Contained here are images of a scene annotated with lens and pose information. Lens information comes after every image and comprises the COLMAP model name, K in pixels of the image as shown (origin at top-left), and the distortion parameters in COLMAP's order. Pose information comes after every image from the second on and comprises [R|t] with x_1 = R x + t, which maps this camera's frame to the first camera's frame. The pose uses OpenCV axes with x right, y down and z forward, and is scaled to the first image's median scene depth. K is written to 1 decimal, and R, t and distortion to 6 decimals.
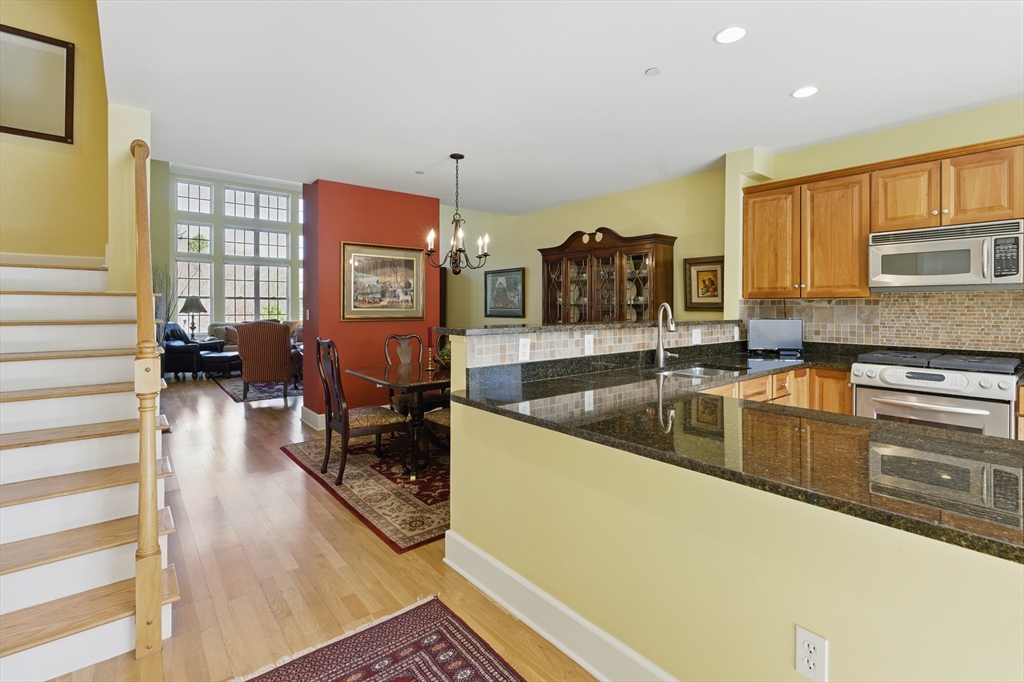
lens RADIAL K [[472.6, 0, 511.6], [0, 472.6, 306.5], [0, 0, 1]] dist [0.000375, 0.000270]
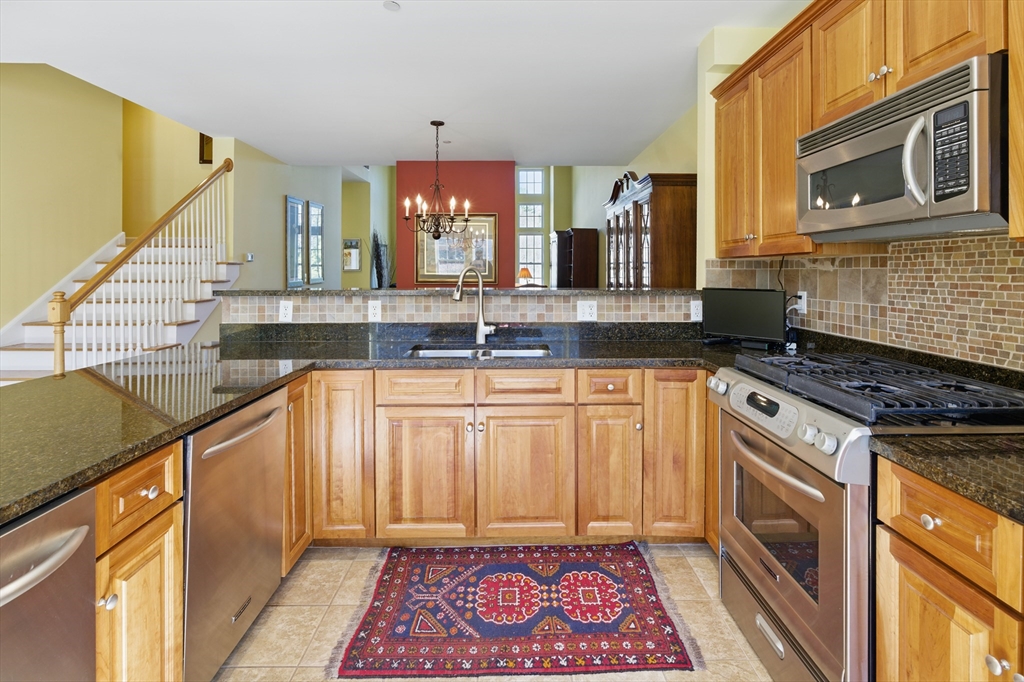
lens RADIAL K [[490.3, 0, 513.6], [0, 490.3, 271.5], [0, 0, 1]] dist [0.001287, -0.000040]
pose [[0.784924, 0.000006, -0.619592, 0.890602], [0.000392, 1.000000, 0.000507, 0.001543], [0.619592, -0.000641, 0.784924, 0.363370]]
